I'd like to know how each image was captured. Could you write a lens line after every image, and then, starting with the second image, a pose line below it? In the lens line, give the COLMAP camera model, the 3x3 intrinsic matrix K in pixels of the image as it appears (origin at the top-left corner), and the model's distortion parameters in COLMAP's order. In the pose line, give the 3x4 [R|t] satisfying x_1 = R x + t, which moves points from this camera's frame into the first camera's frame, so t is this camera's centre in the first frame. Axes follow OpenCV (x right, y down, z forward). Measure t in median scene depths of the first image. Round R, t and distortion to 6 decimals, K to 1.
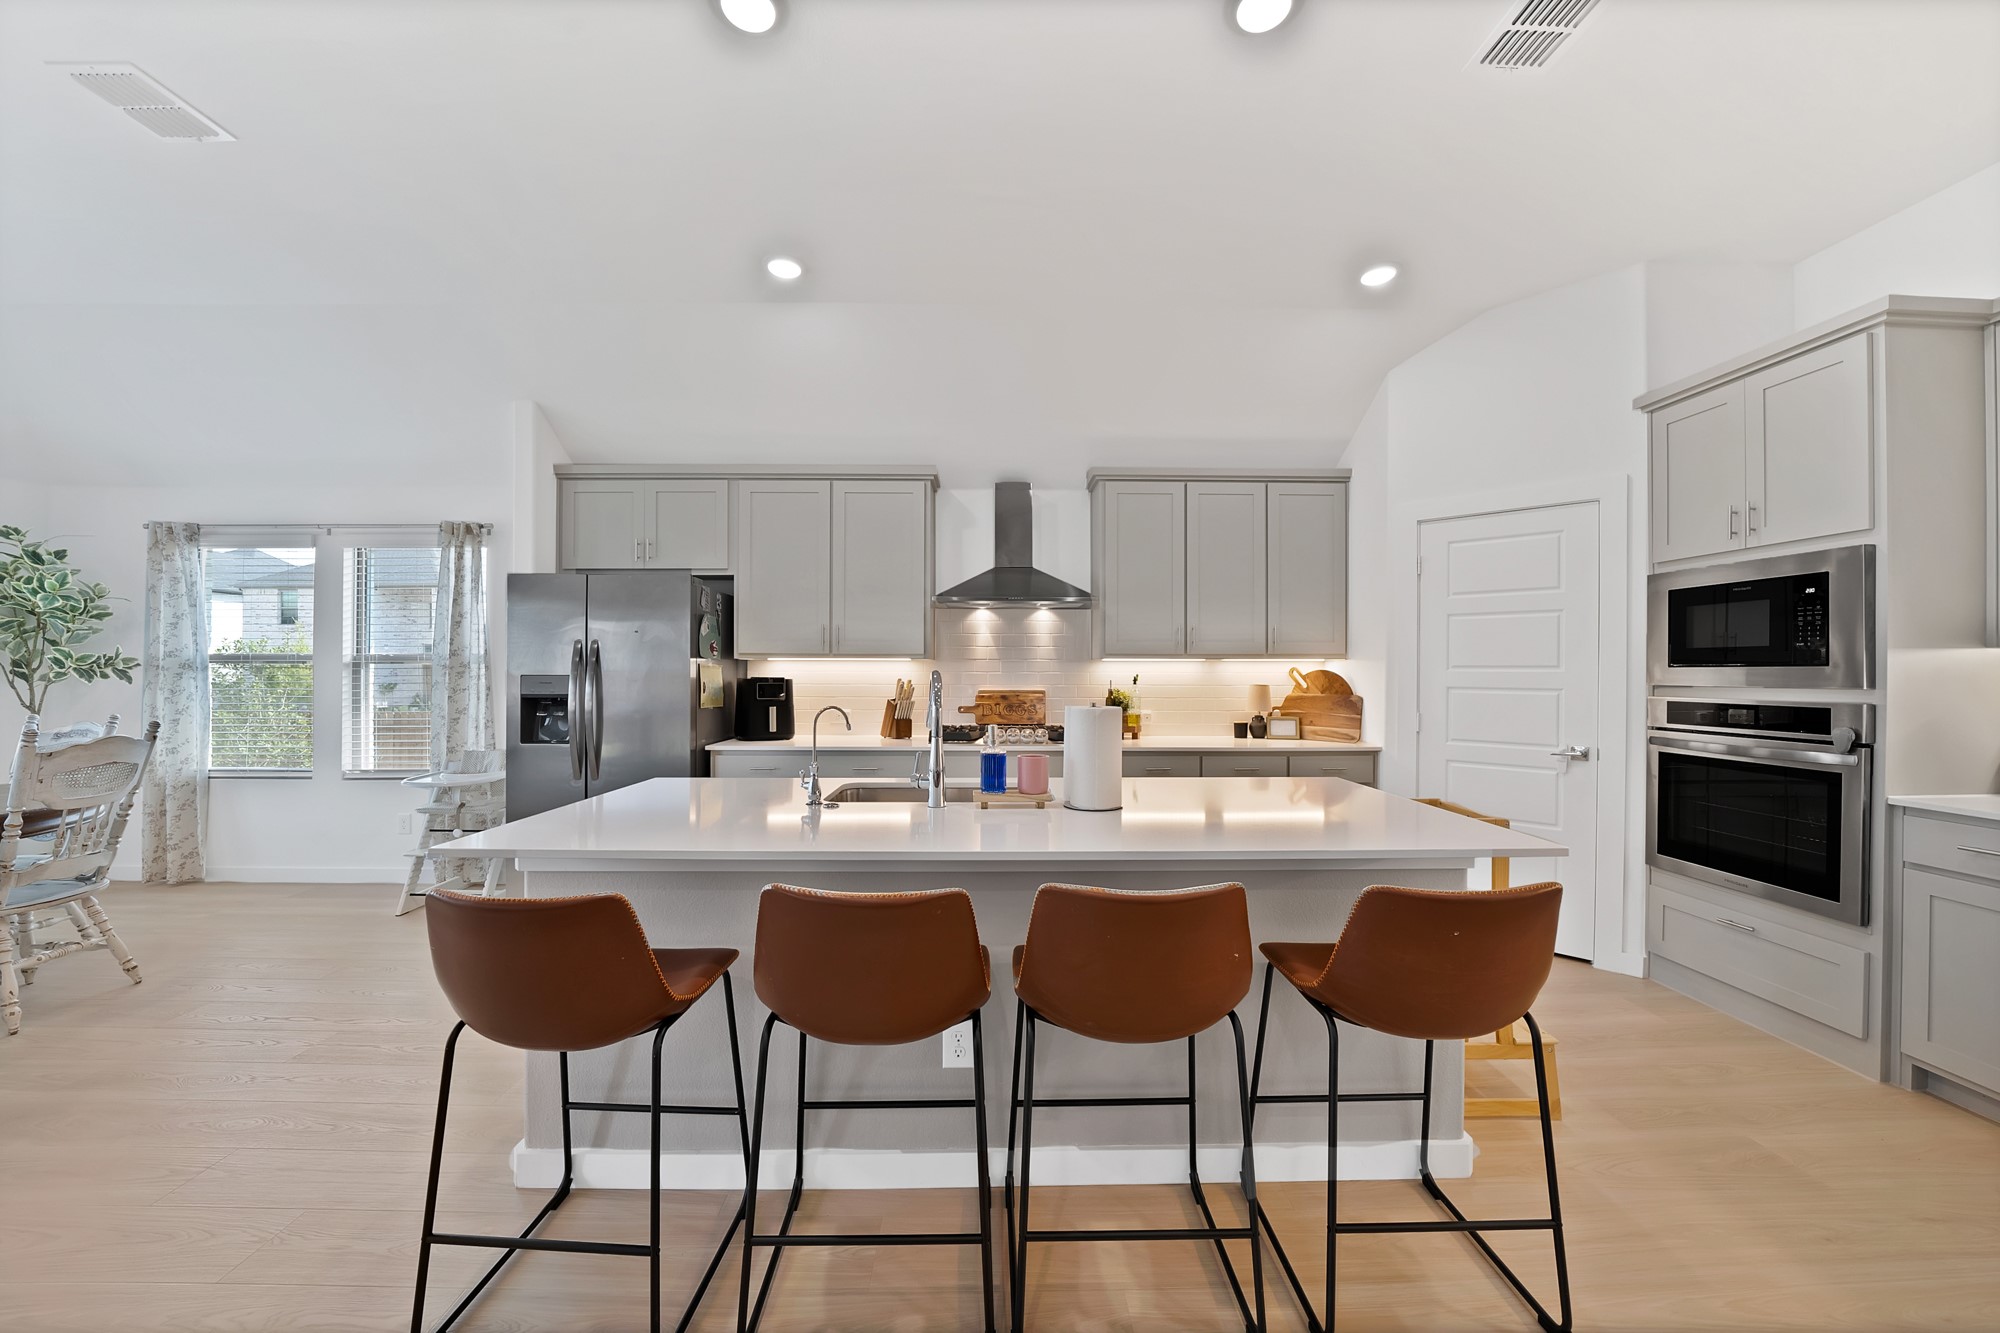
lens RADIAL K [[727.8, 0, 998.3], [0, 727.8, 671.0], [0, 0, 1]] dist [-0.024236, 0.001112]
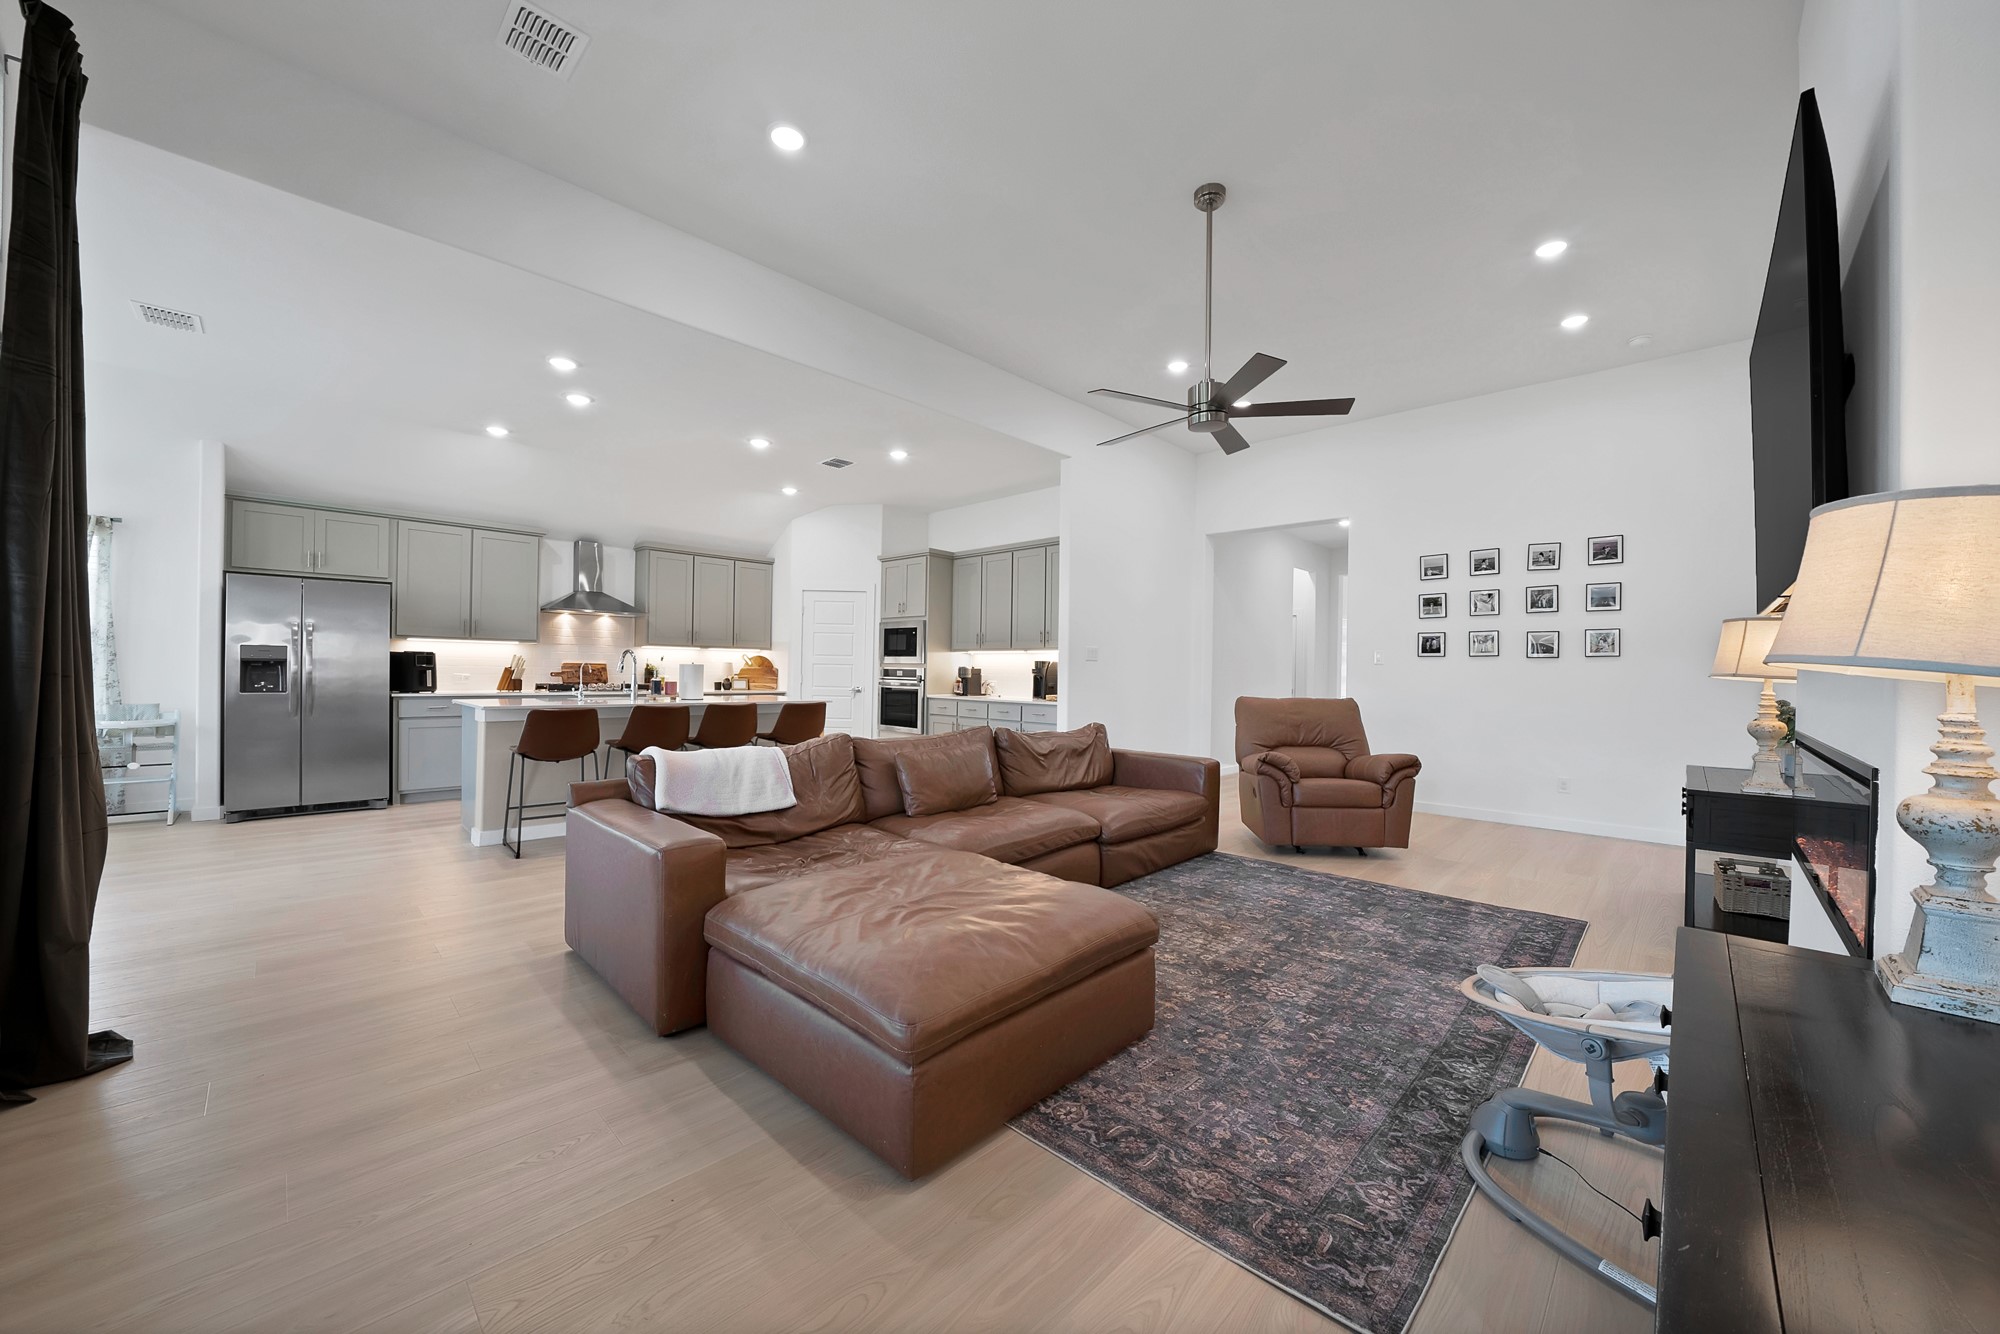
lens RADIAL K [[727.8, 0, 1001.9], [0, 727.8, 675.2], [0, 0, 1]] dist [-0.024236, 0.001112]
pose [[0.711875, 0.005448, 0.702285, -0.490826], [-0.017438, 0.999799, 0.009920, 0.021699], [-0.702089, -0.019308, 0.711827, -0.914307]]
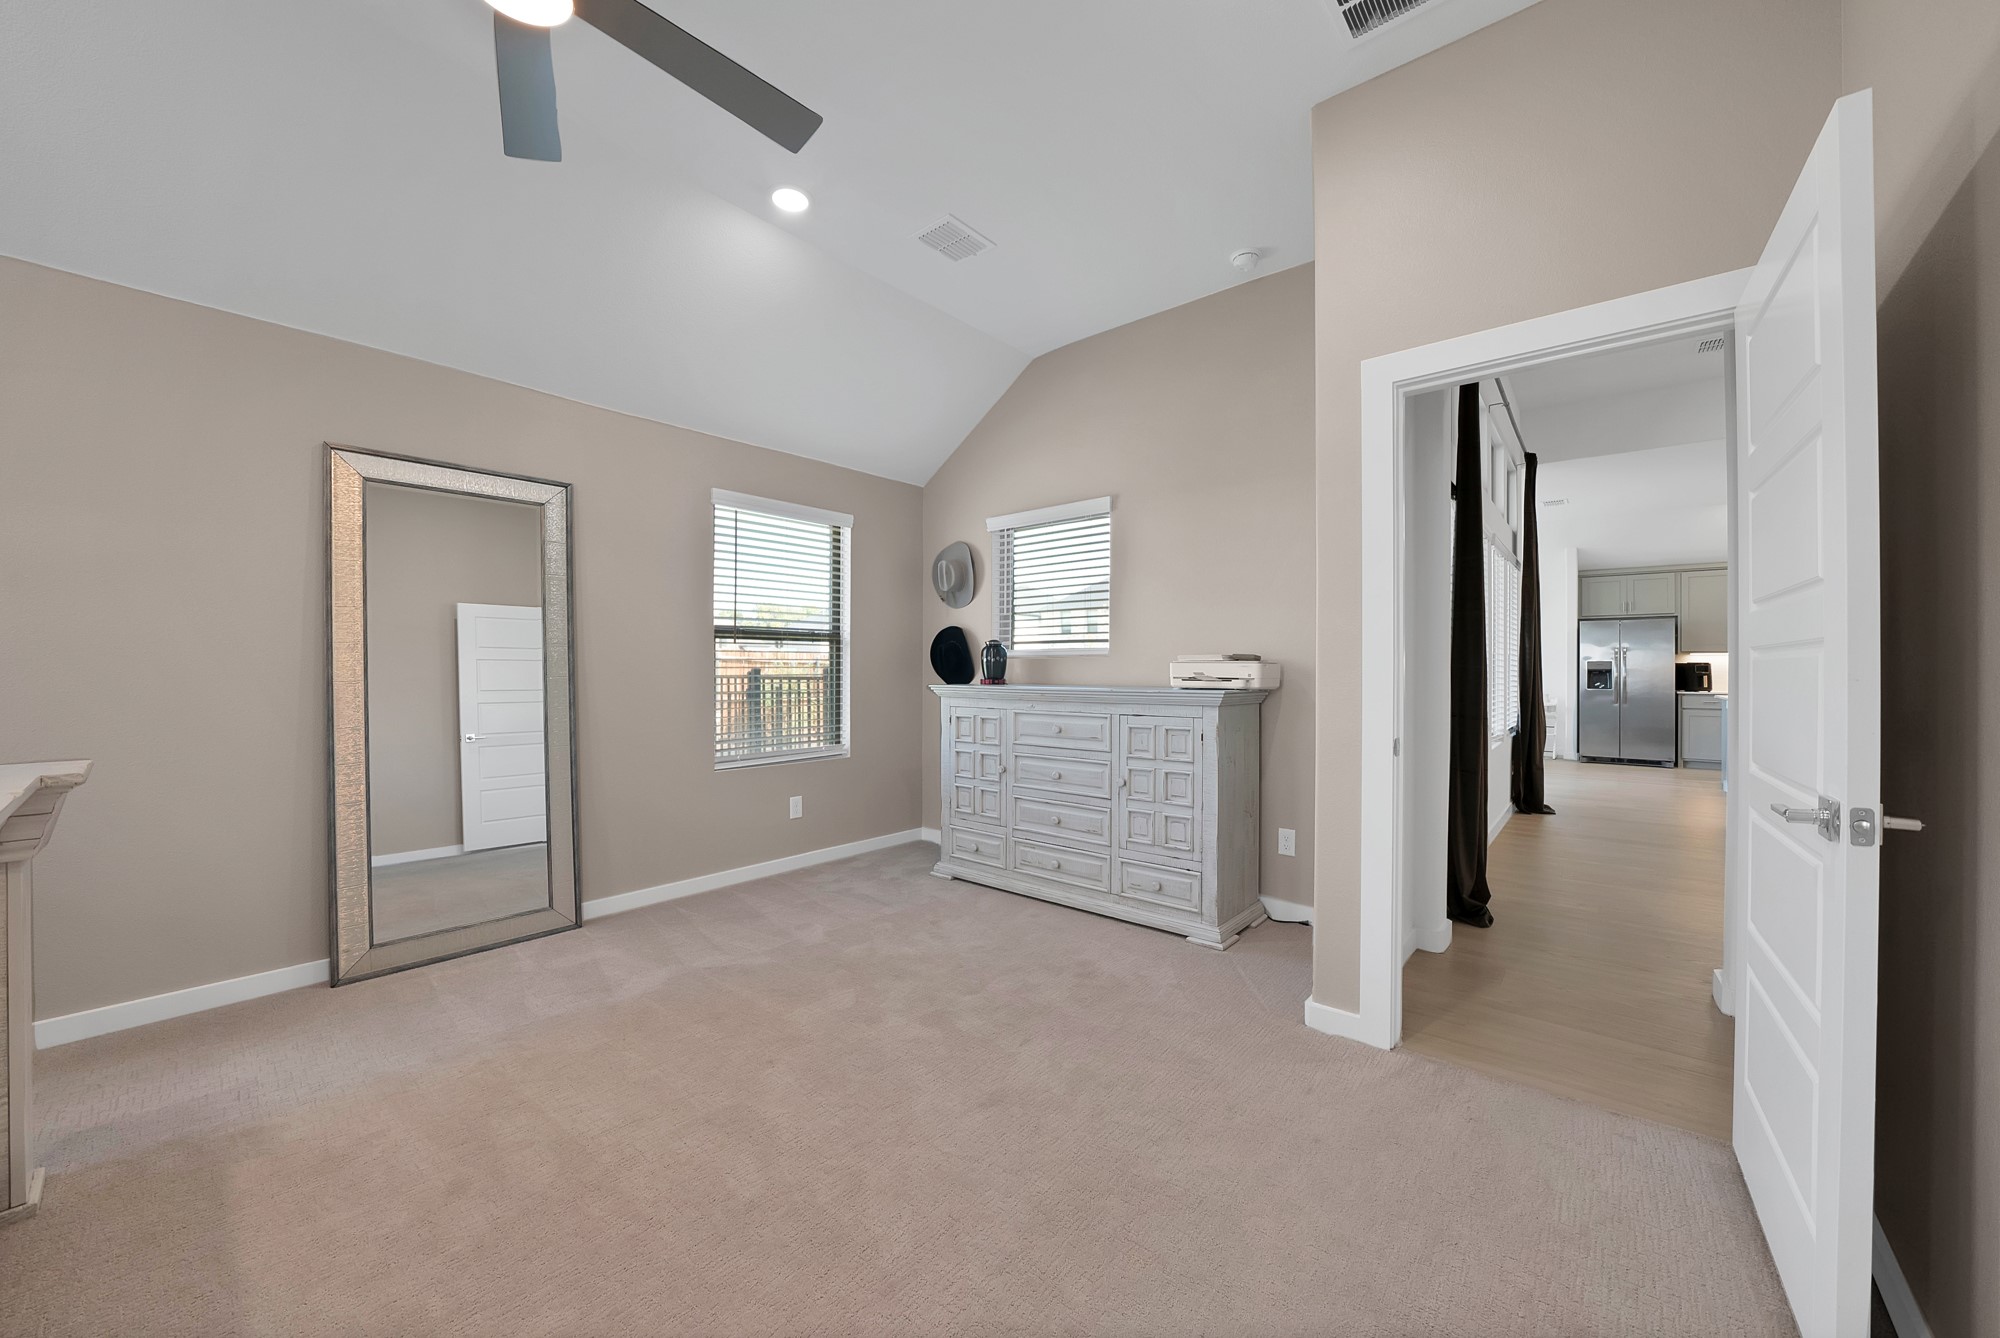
lens RADIAL K [[727.8, 0, 1026.8], [0, 727.8, 670.7], [0, 0, 1]] dist [-0.024236, 0.001112]
pose [[0.766516, 0.000867, -0.642224, -0.473738], [0.001693, 0.999993, 0.003370, 0.021427], [0.642223, -0.003670, 0.766509, -1.858164]]
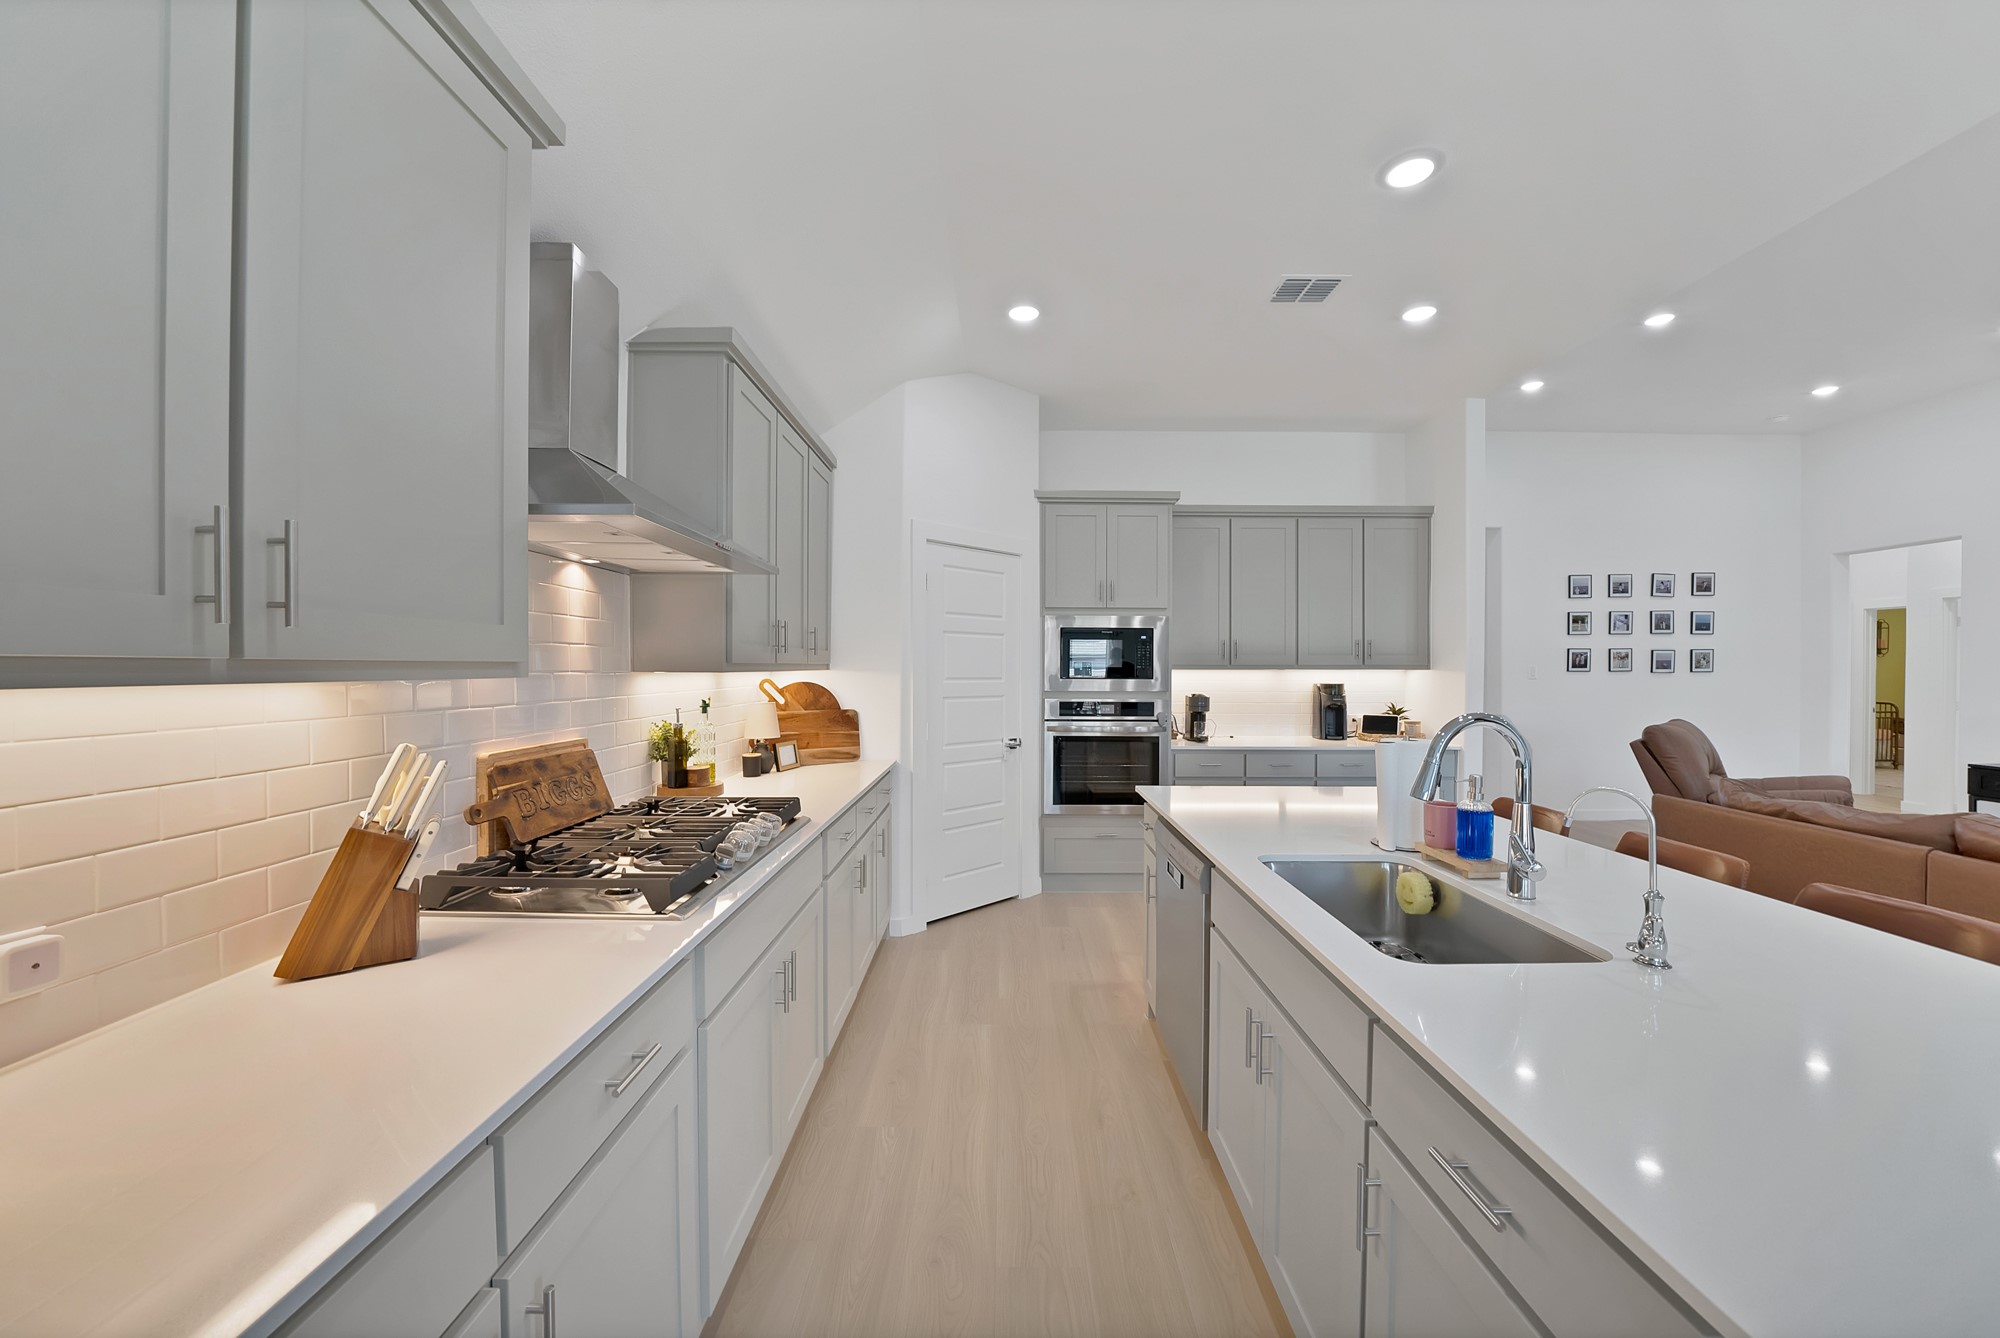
lens RADIAL K [[727.8, 0, 993.2], [0, 727.8, 668.8], [0, 0, 1]] dist [-0.024236, 0.001112]
pose [[0.024261, -0.005741, 0.999689, -0.408464], [-0.006553, 0.999961, 0.005901, -0.023651], [-0.999684, -0.006694, 0.024222, 0.760310]]
